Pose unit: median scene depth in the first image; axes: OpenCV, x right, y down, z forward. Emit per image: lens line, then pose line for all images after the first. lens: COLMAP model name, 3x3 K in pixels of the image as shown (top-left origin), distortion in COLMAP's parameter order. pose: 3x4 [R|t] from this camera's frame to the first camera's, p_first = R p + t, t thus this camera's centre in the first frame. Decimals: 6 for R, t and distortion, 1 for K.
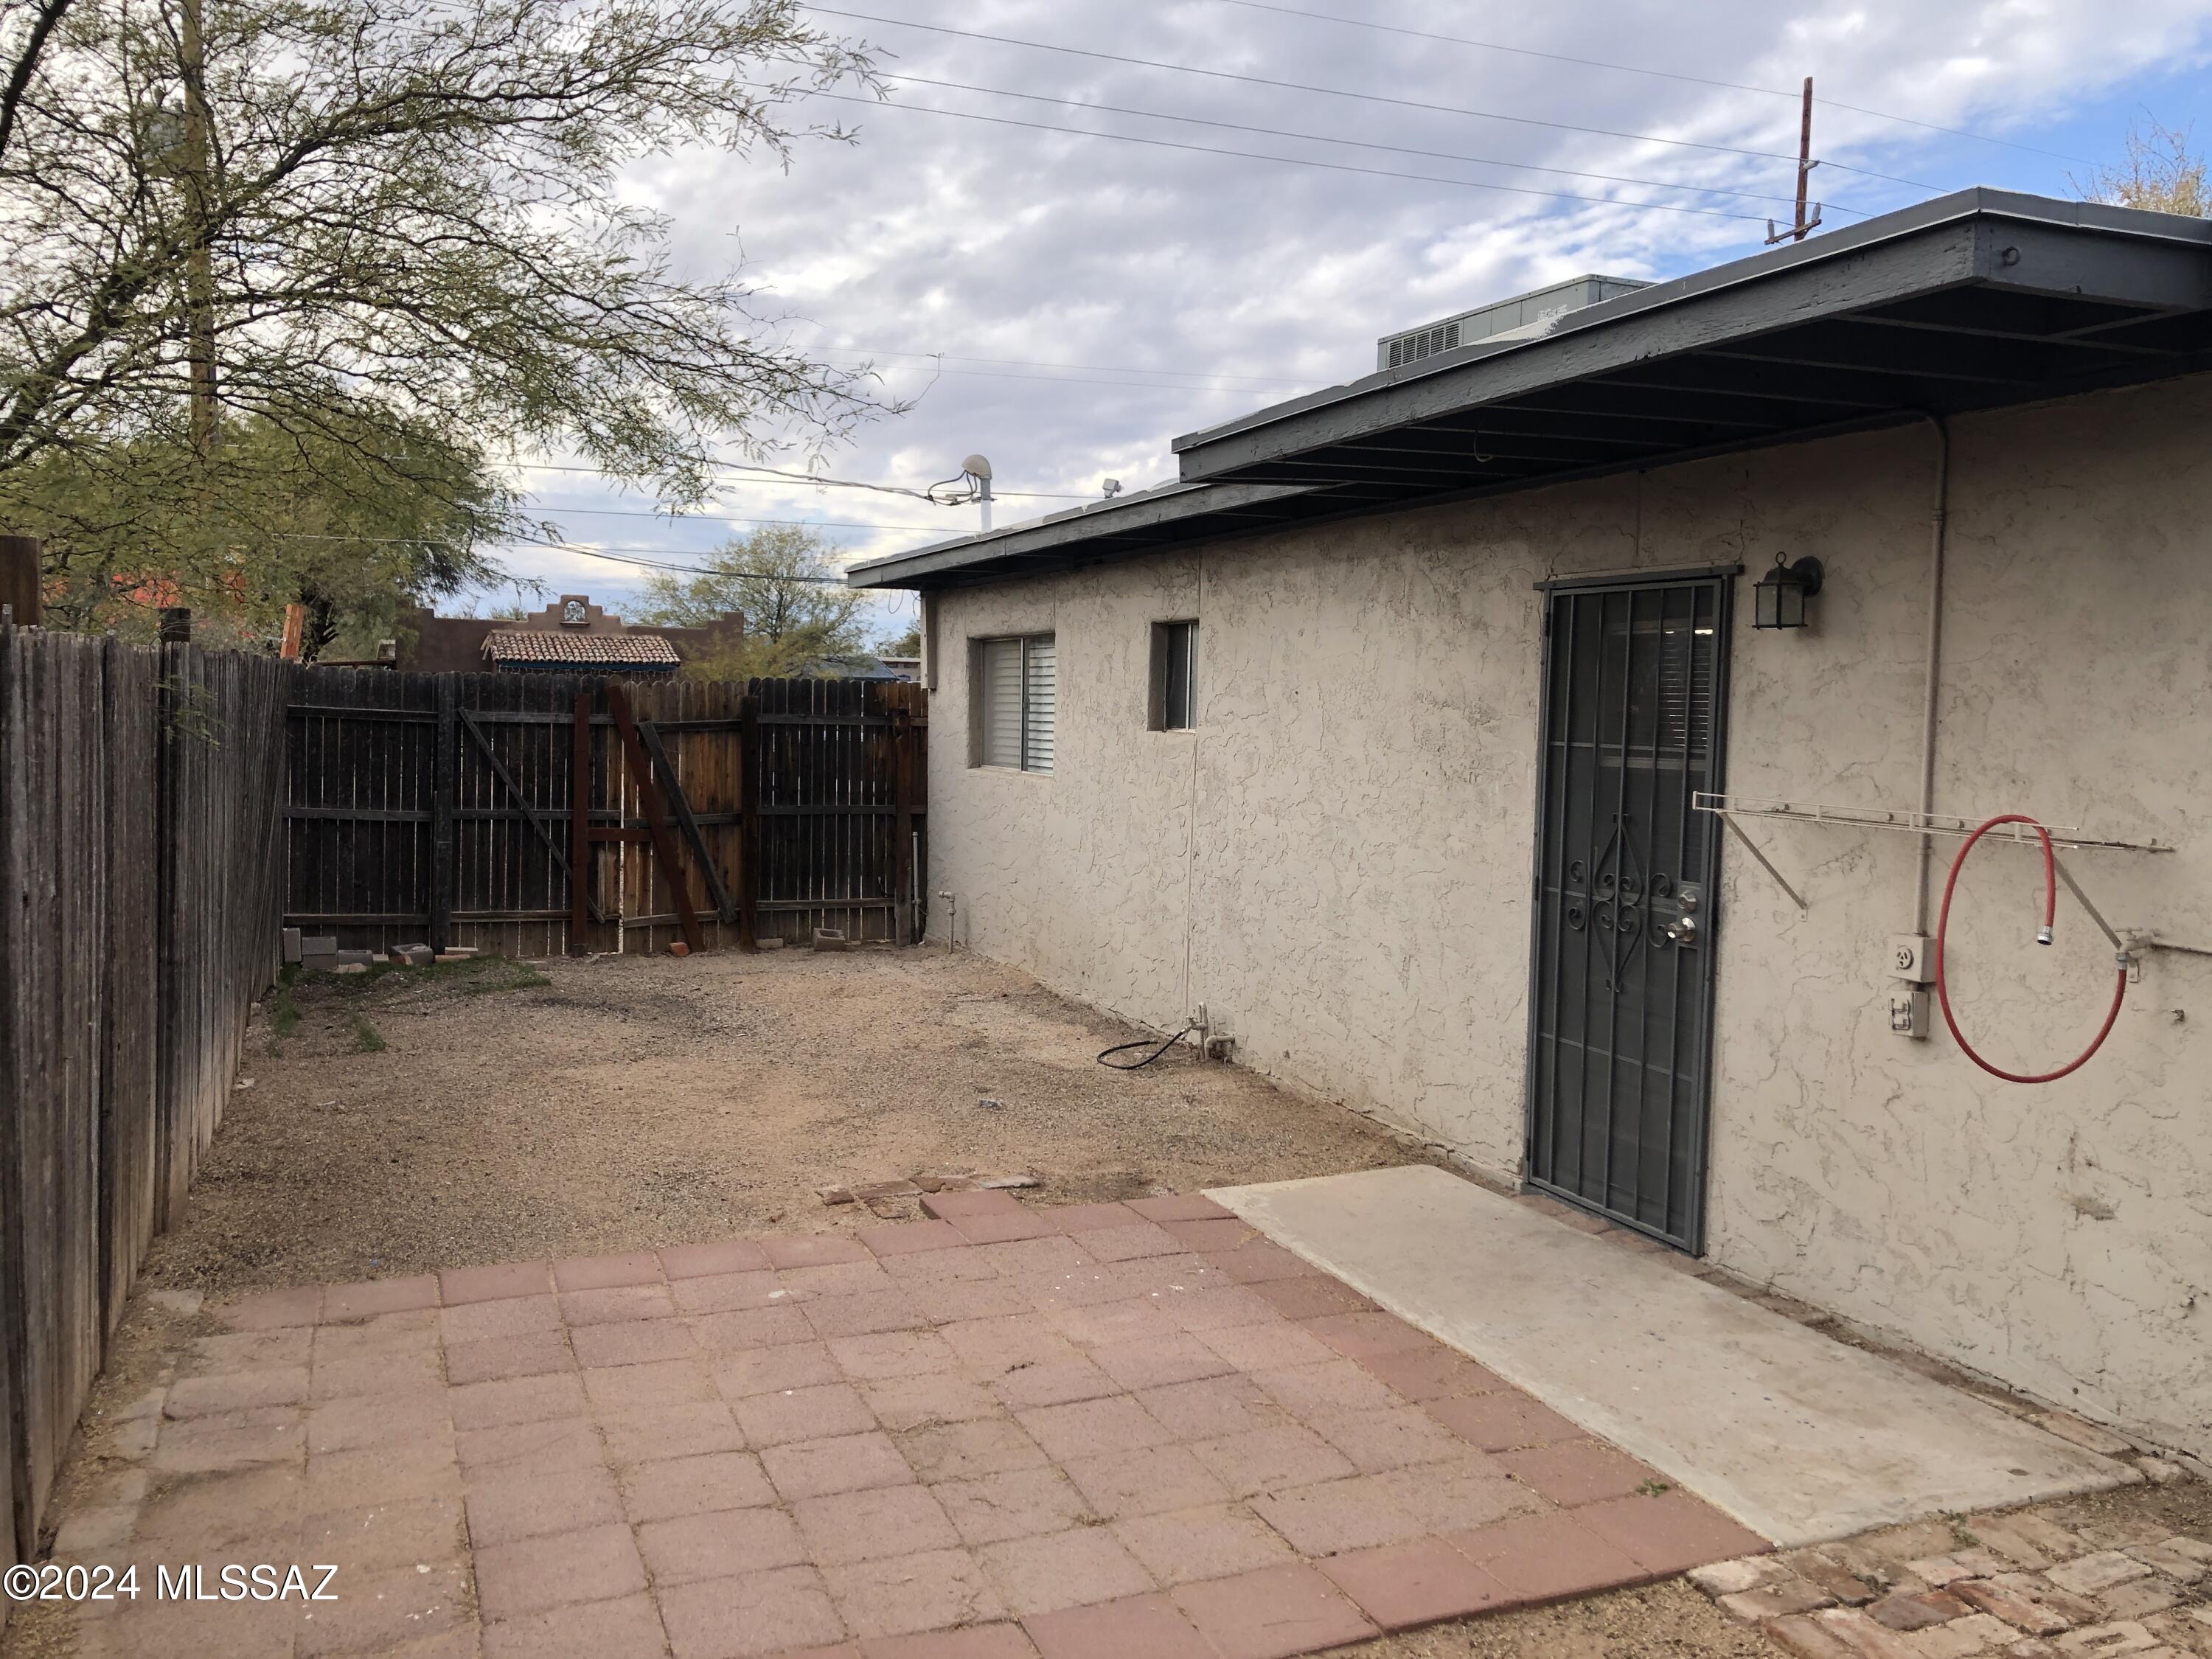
lens RADIAL K [[1807.9, 0, 1106.0], [0, 1807.9, 829.5], [0, 0, 1]] dist [-0.009706, 0.010672]
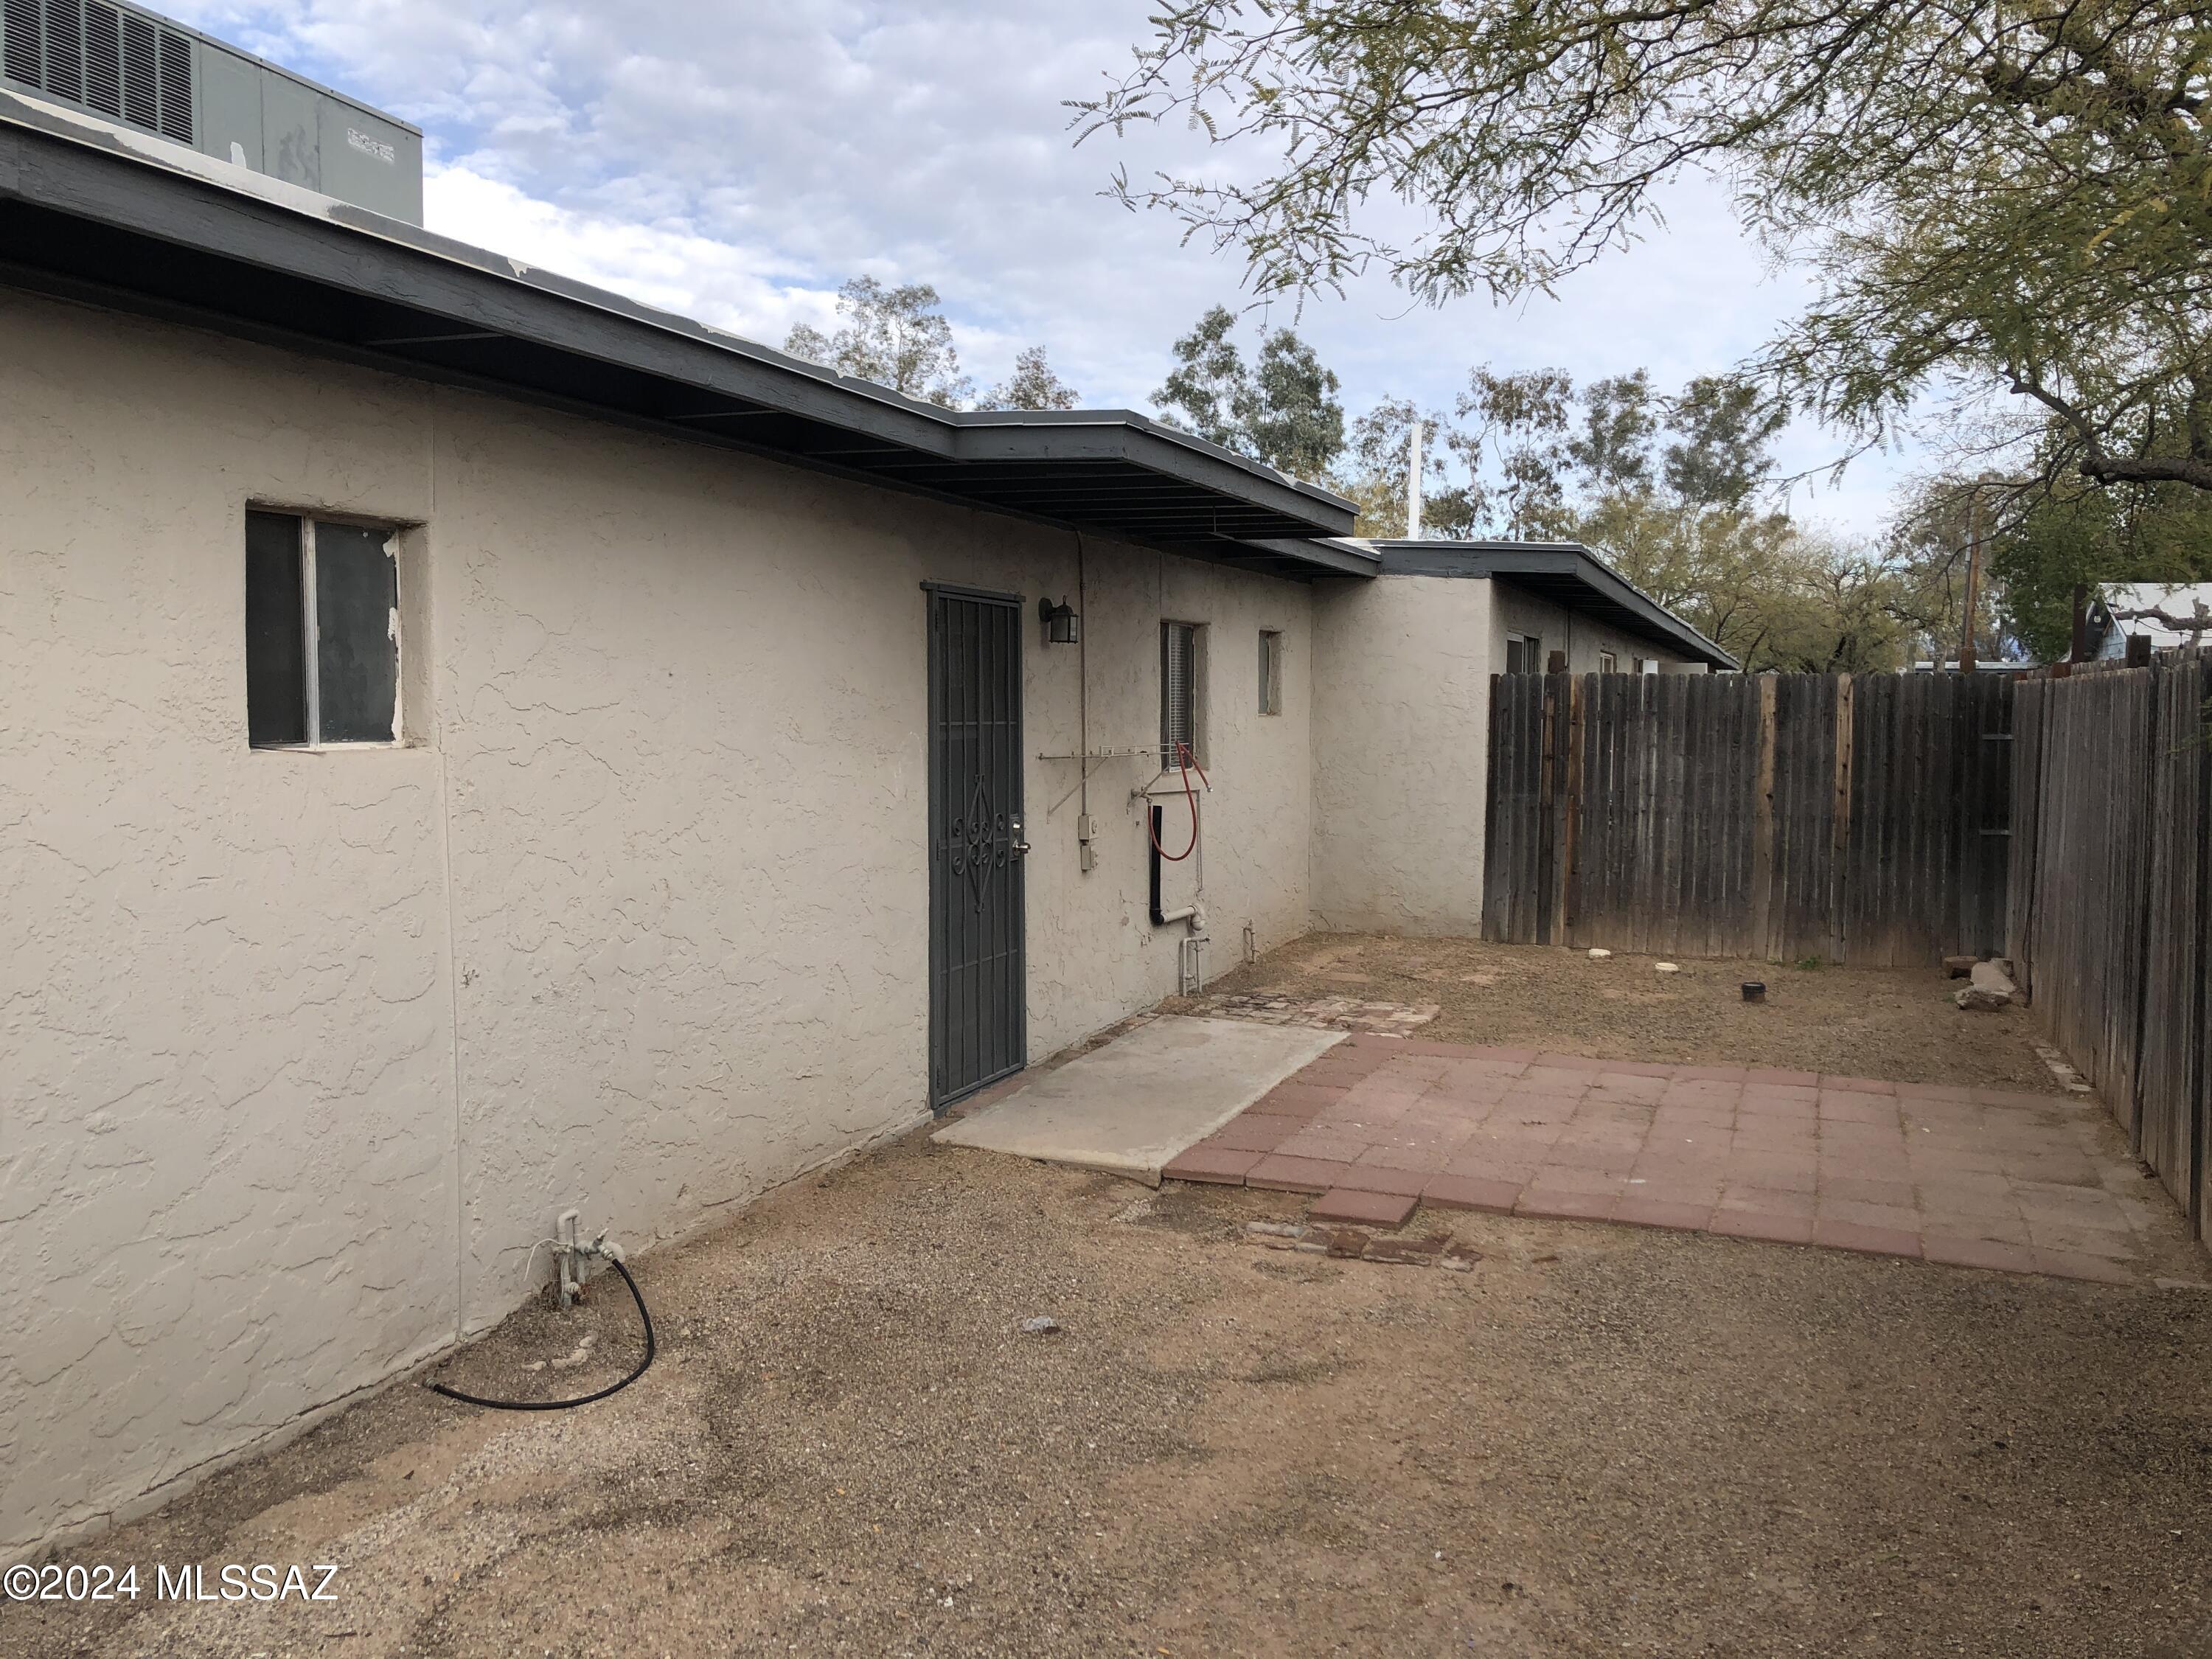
lens RADIAL K [[1807.9, 0, 1106.0], [0, 1807.9, 829.5], [0, 0, 1]] dist [-0.009706, 0.010672]
pose [[-0.753349, -0.058816, 0.654986, -0.707996], [0.040886, 0.989877, 0.135914, -0.160013], [-0.656349, 0.129170, -0.743317, 2.140377]]
